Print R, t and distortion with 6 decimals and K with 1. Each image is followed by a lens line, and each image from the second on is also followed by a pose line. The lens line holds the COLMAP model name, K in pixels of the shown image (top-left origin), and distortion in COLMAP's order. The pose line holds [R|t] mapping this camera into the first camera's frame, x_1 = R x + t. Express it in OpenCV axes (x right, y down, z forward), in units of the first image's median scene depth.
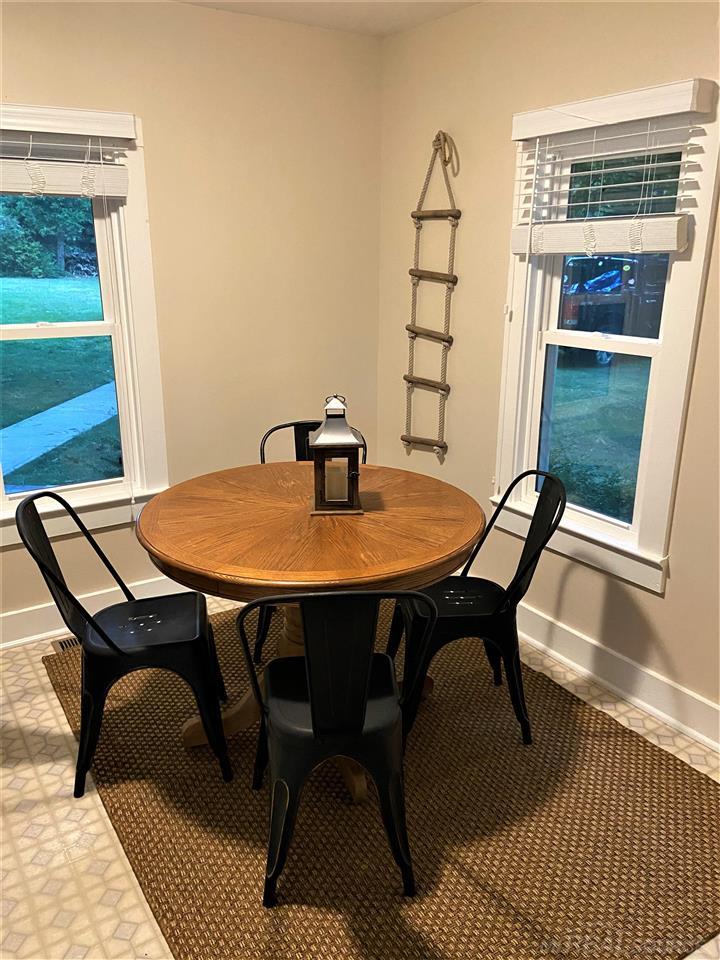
lens RADIAL K [[733.7, 0, 360.0], [0, 733.7, 477.7], [0, 0, 1]] dist [0.045236, 0.003736]
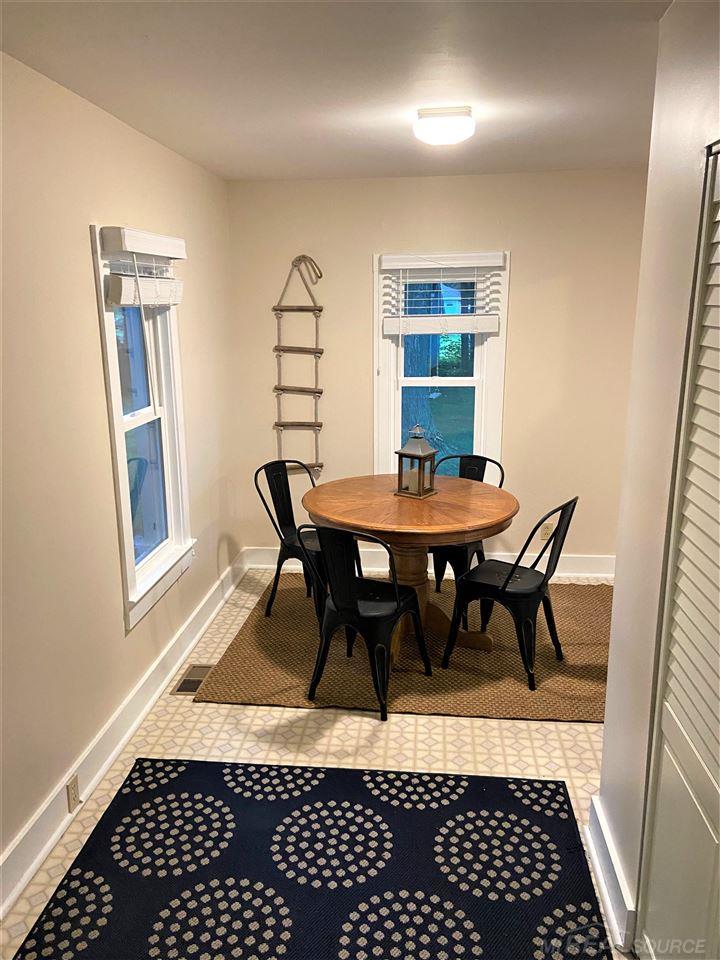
lens RADIAL K [[733.7, 0, 361.8], [0, 733.7, 479.7], [0, 0, 1]] dist [0.045236, 0.003736]
pose [[0.605192, -0.197536, 0.771183, -1.044082], [0.241765, 0.968578, 0.058371, -0.088134], [-0.758481, 0.151119, 0.633932, 0.039830]]
